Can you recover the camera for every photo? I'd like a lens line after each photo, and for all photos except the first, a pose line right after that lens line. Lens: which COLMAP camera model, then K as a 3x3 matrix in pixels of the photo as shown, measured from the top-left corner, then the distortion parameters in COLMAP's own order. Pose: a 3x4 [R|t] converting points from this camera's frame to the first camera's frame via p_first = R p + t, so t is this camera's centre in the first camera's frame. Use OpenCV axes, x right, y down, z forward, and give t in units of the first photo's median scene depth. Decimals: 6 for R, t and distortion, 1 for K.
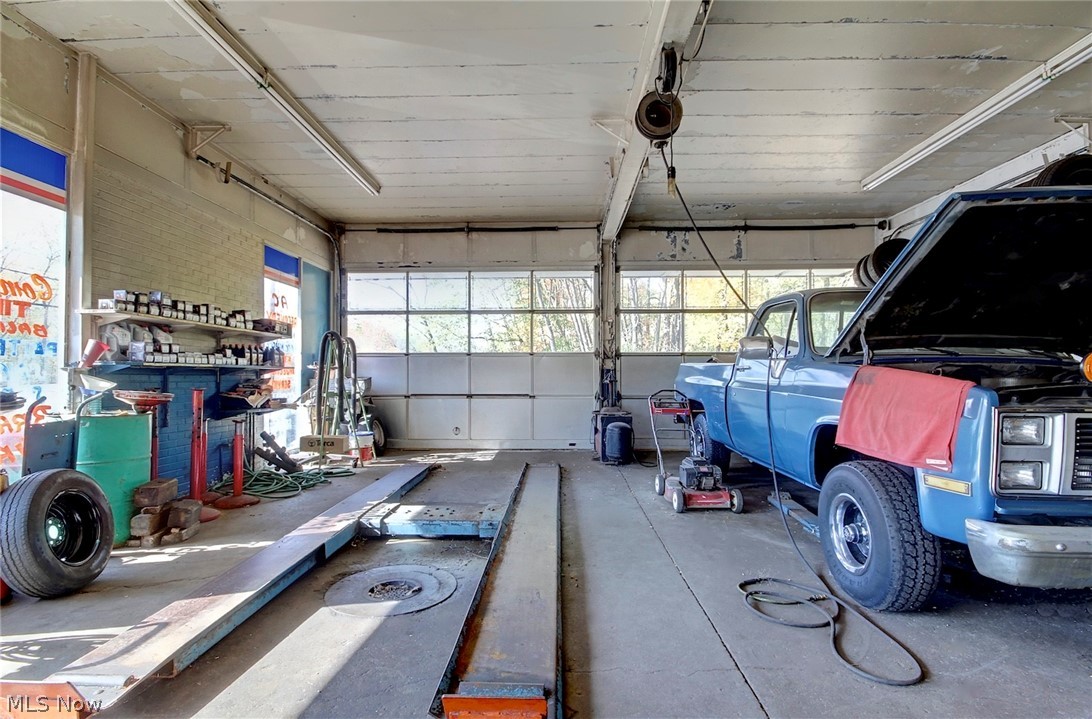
lens RADIAL K [[506.0, 0, 546.1], [0, 506.0, 372.8], [0, 0, 1]] dist [0.001285, -0.000254]
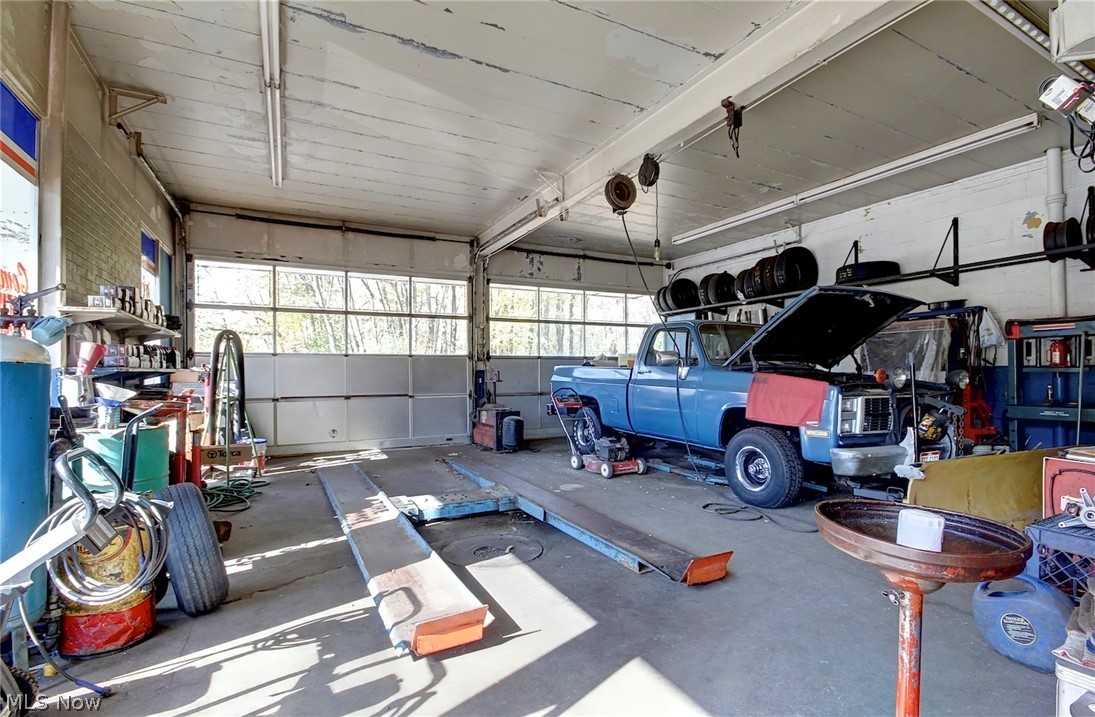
lens RADIAL K [[512.7, 0, 549.2], [0, 512.7, 374.2], [0, 0, 1]] dist [0.000182, 0.000488]
pose [[0.875496, -0.004977, 0.483200, -0.516817], [0.000773, 0.999960, 0.008899, -0.014968], [-0.483225, -0.007418, 0.875465, -0.119613]]
